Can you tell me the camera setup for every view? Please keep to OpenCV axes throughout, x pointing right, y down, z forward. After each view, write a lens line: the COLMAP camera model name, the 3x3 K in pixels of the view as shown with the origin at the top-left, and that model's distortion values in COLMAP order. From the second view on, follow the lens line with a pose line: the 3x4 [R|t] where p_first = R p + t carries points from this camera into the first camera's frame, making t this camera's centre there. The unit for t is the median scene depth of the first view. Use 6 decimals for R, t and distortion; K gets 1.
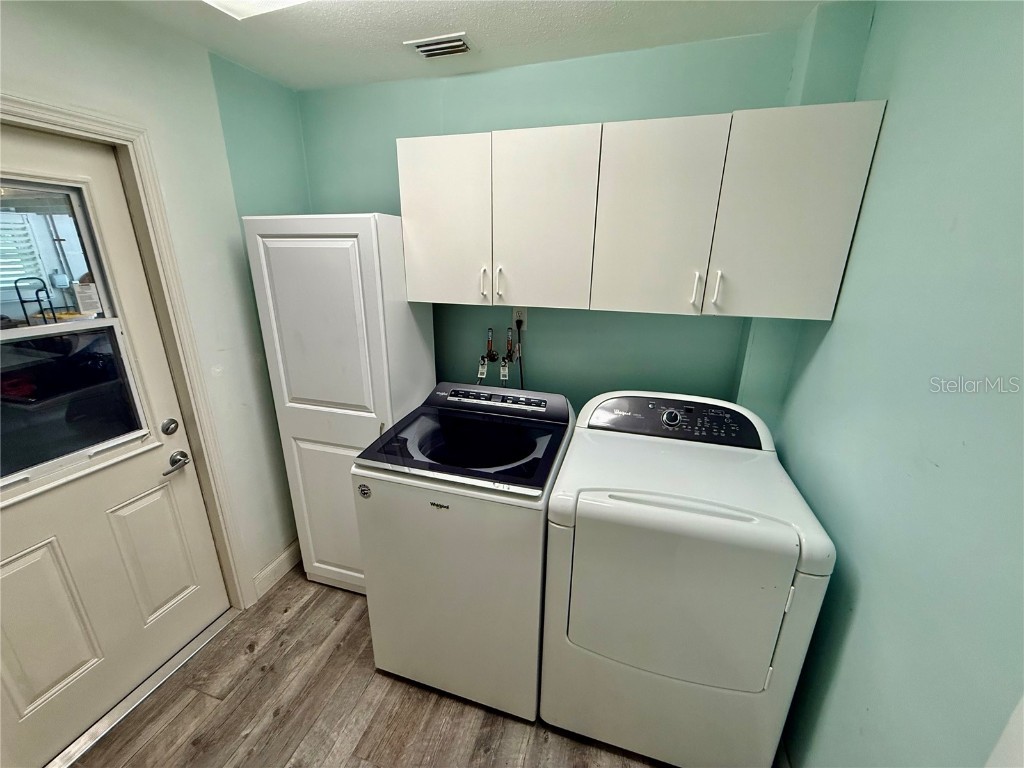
lens RADIAL K [[408.8, 0, 508.3], [0, 408.8, 384.3], [0, 0, 1]] dist [0.000750, 0.000081]
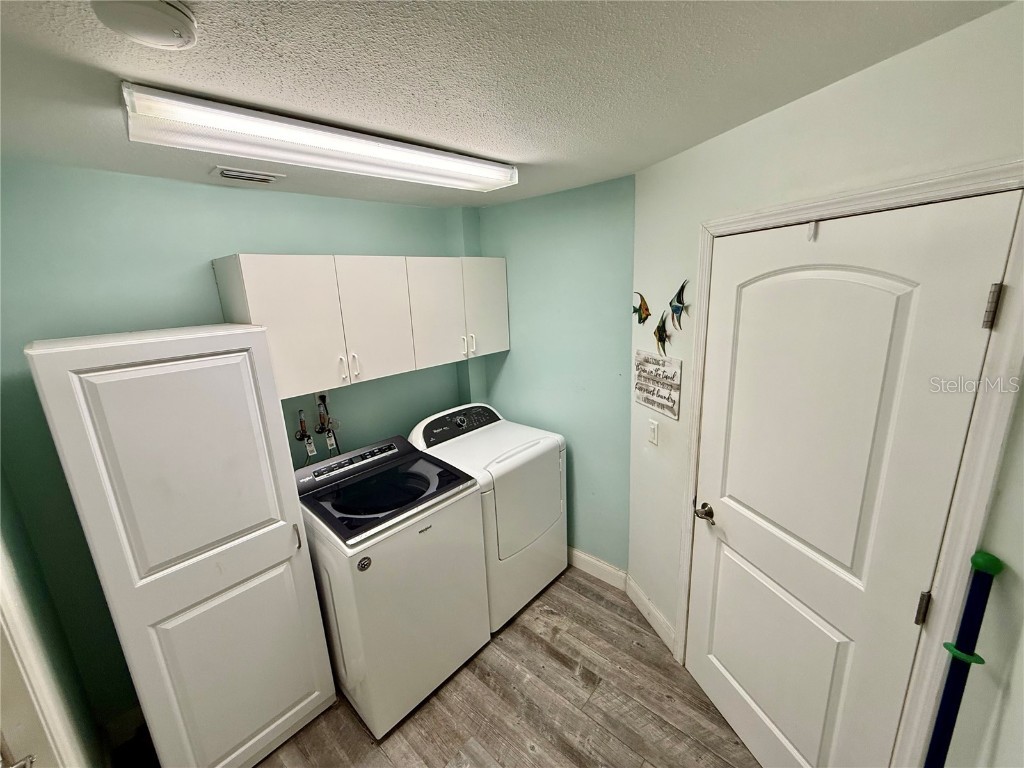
lens RADIAL K [[408.8, 0, 508.3], [0, 408.8, 384.3], [0, 0, 1]] dist [0.000750, 0.000081]
pose [[0.429649, -0.242873, 0.869721, -0.938731], [0.325523, 0.940049, 0.101702, -0.170171], [-0.842281, 0.239418, 0.482952, 0.003996]]
